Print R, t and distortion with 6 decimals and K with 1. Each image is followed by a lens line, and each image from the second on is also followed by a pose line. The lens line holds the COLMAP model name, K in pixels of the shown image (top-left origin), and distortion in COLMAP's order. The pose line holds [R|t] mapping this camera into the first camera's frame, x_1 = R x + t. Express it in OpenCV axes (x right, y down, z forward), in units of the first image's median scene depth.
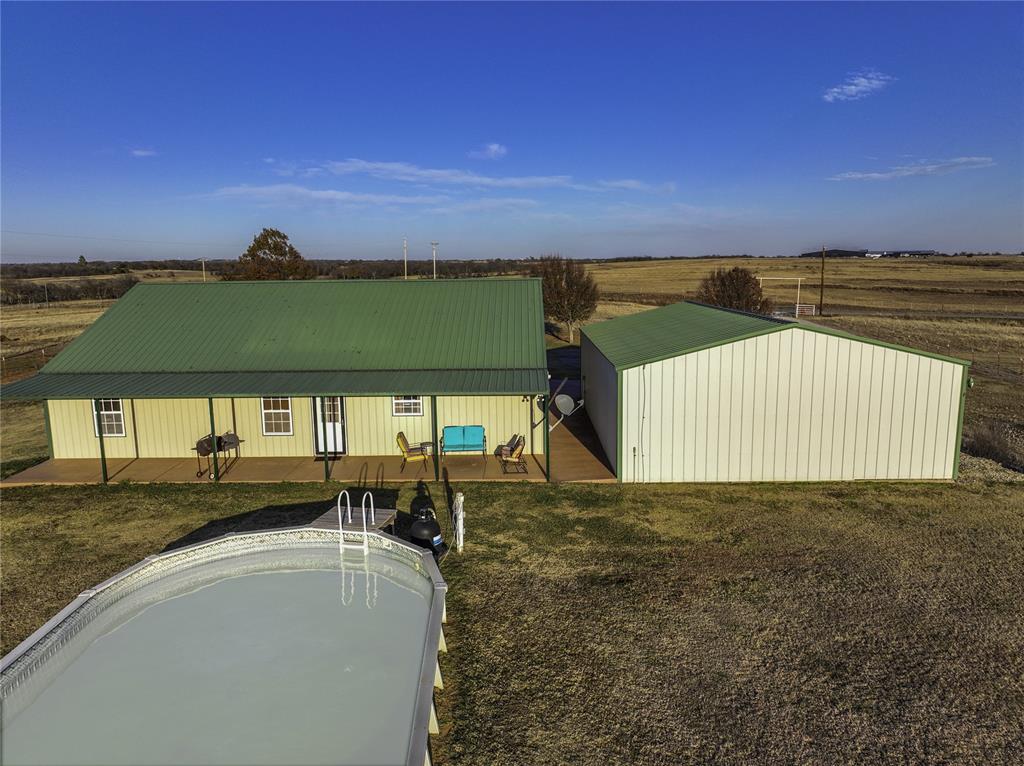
lens RADIAL K [[727.4, 0, 512.0], [0, 727.4, 383.9], [0, 0, 1]] dist [-0.000077, 0.014226]
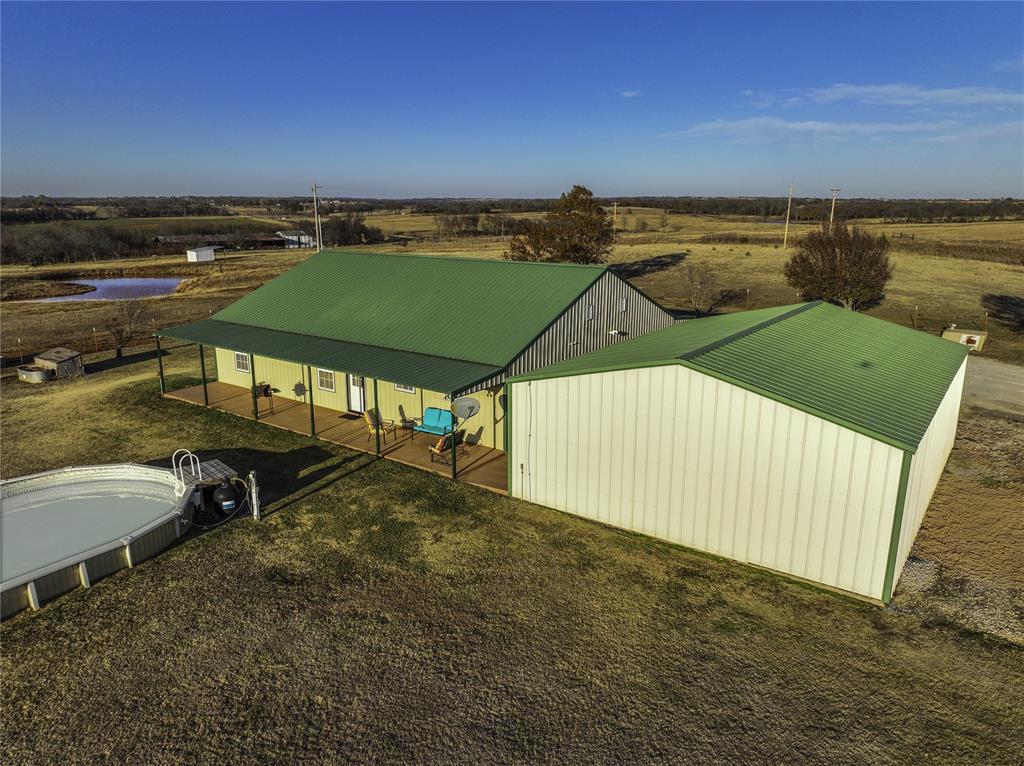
lens RADIAL K [[727.4, 0, 509.6], [0, 727.4, 392.2], [0, 0, 1]] dist [-0.000077, 0.014226]
pose [[0.815572, 0.159317, -0.556292, 0.598542], [-0.106163, 0.986230, 0.126803, -0.111857], [0.568834, -0.044360, 0.821255, 0.184866]]
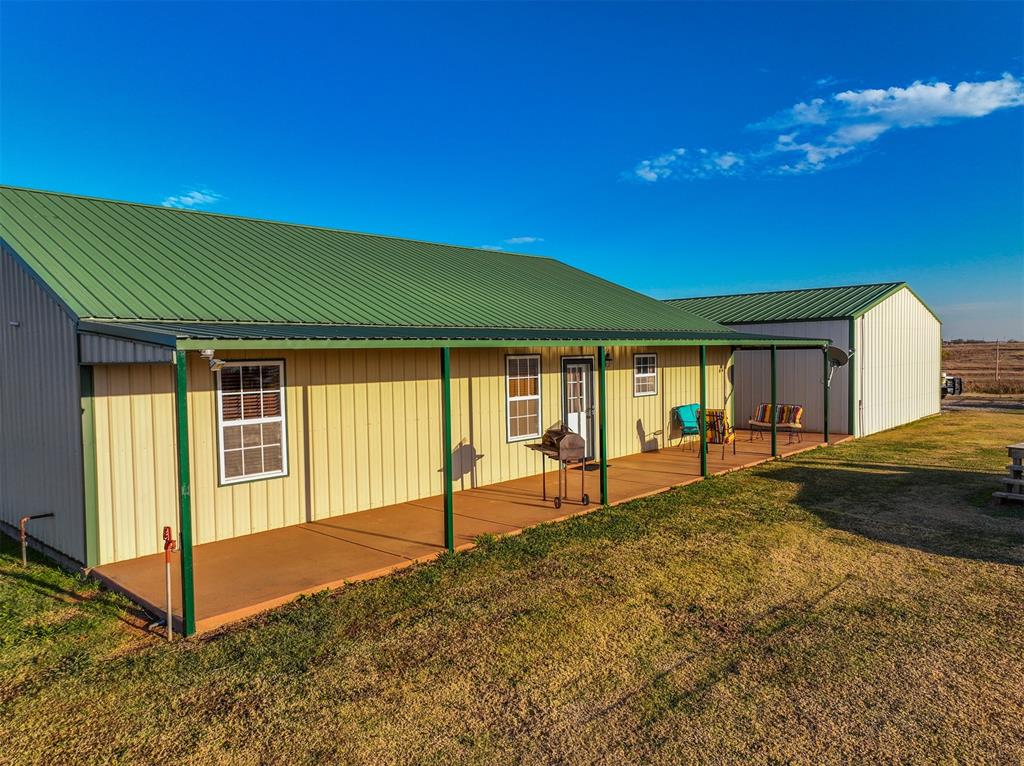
lens RADIAL K [[725.0, 0, 509.8], [0, 725.0, 374.8], [0, 0, 1]] dist [0.001415, 0.016105]
pose [[0.669486, -0.022033, 0.742498, -0.768417], [0.132991, 0.986965, -0.090625, 0.070635], [-0.730823, 0.159418, 0.663689, 0.615489]]
